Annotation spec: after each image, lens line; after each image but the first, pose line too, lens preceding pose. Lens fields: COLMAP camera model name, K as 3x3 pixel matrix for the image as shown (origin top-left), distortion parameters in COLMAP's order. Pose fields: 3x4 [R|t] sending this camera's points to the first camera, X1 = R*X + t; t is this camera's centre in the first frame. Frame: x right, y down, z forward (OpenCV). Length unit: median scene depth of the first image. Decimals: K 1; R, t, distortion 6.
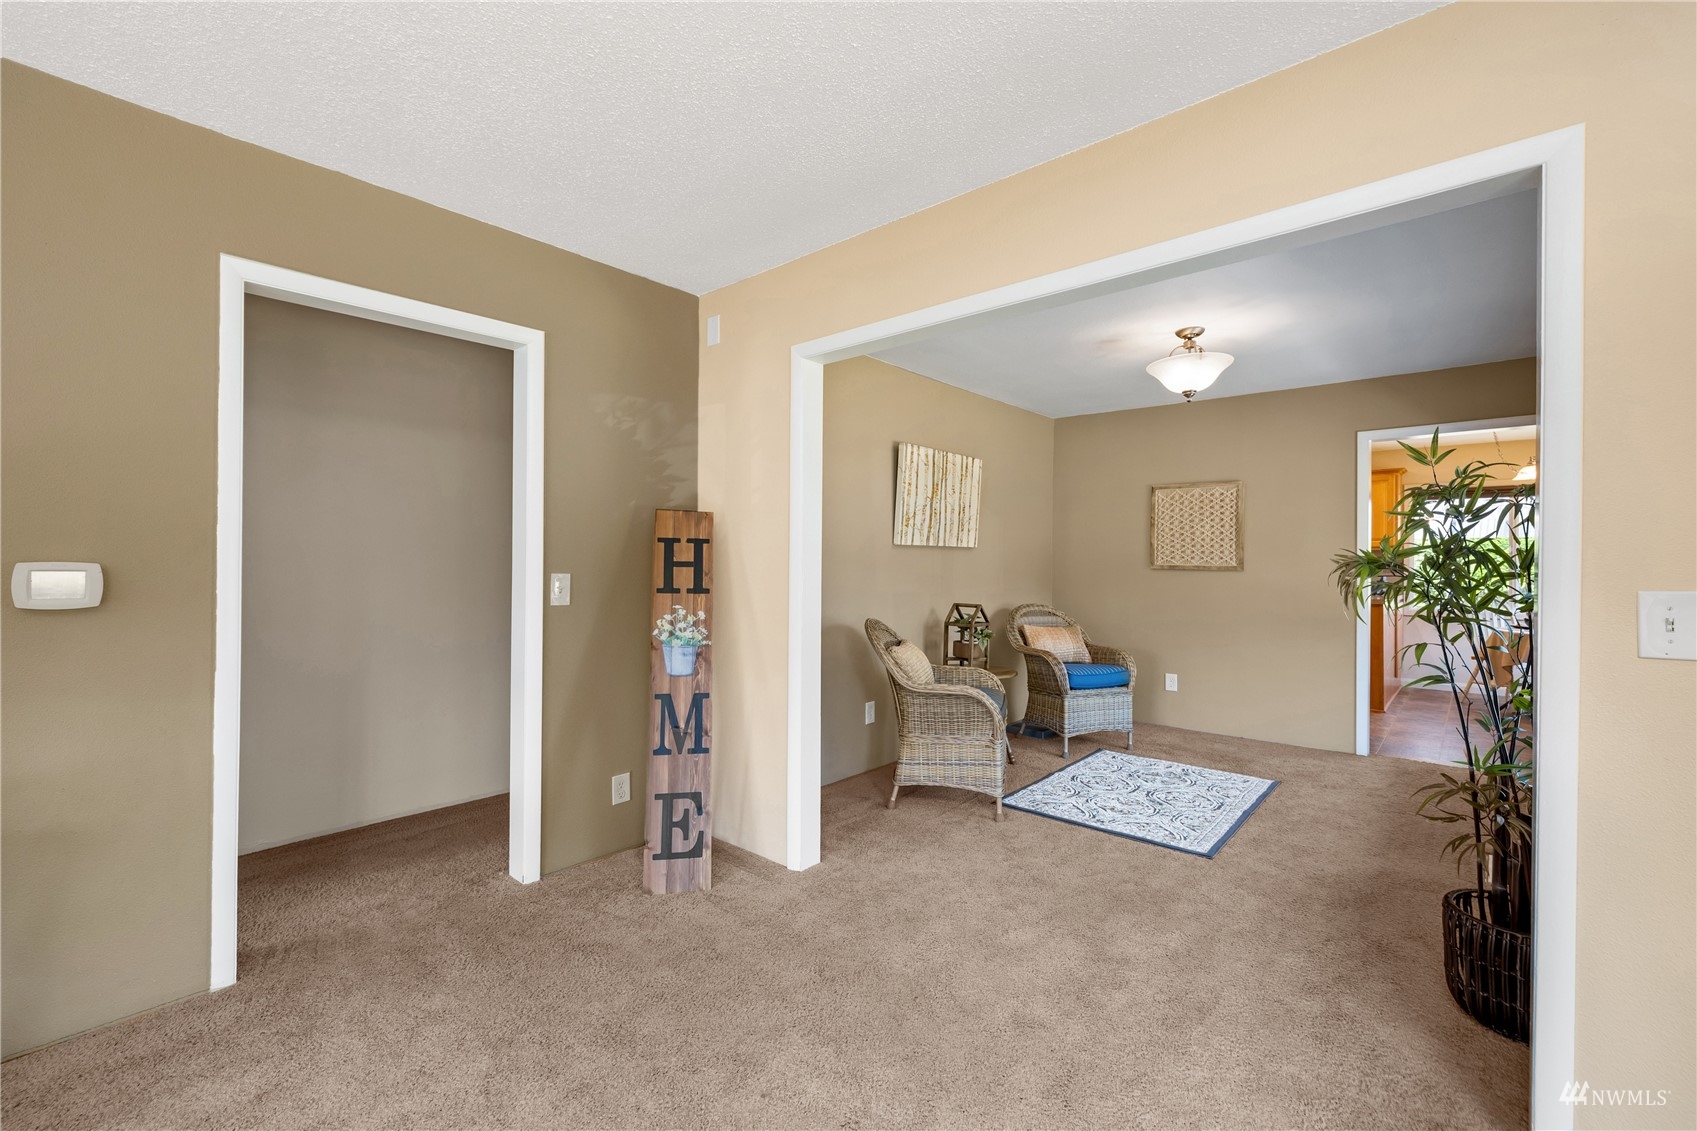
lens RADIAL K [[722.5, 0, 848.5], [0, 722.5, 565.5], [0, 0, 1]] dist [0.000928, -0.000329]
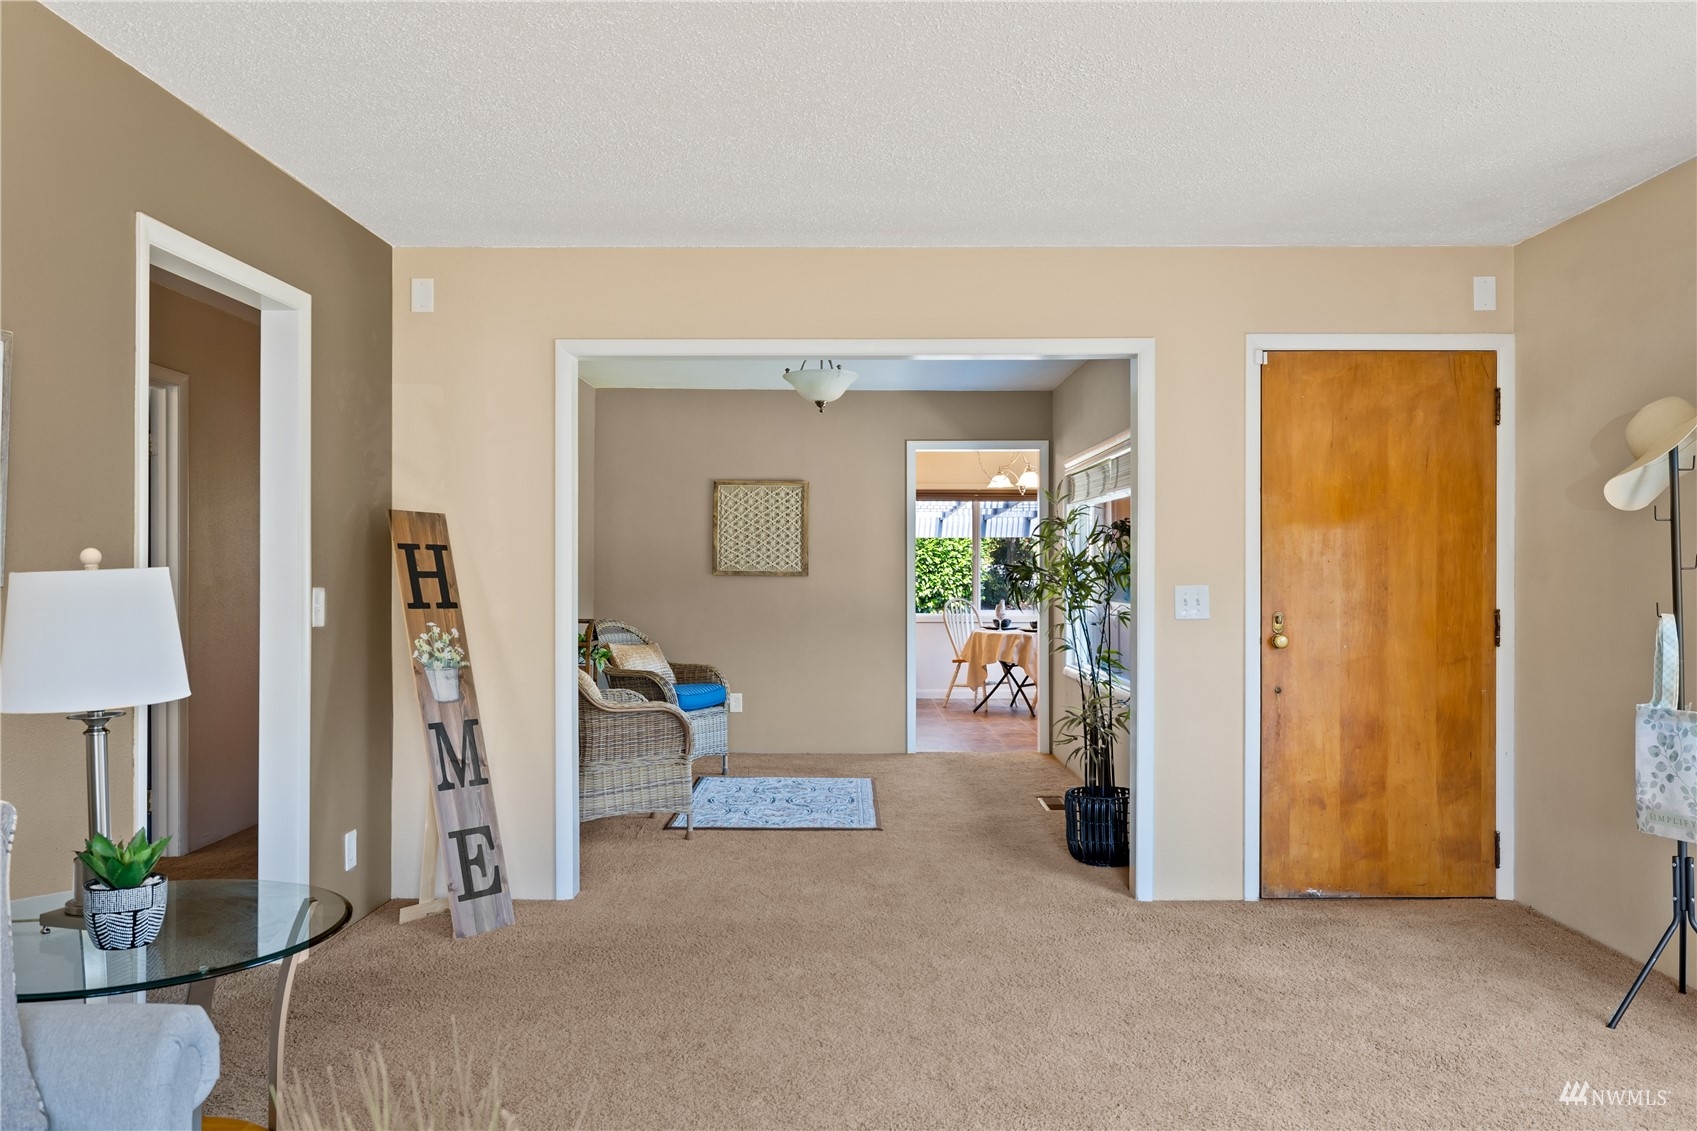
lens RADIAL K [[1219.9, 0, 848.6], [0, 1219.9, 574.3], [0, 0, 1]] dist [-0.000577, 0.000254]
pose [[0.757144, -0.007570, 0.653204, -0.798298], [0.004810, 0.999970, 0.006013, -0.008630], [-0.653230, -0.001411, 0.757158, -0.423349]]
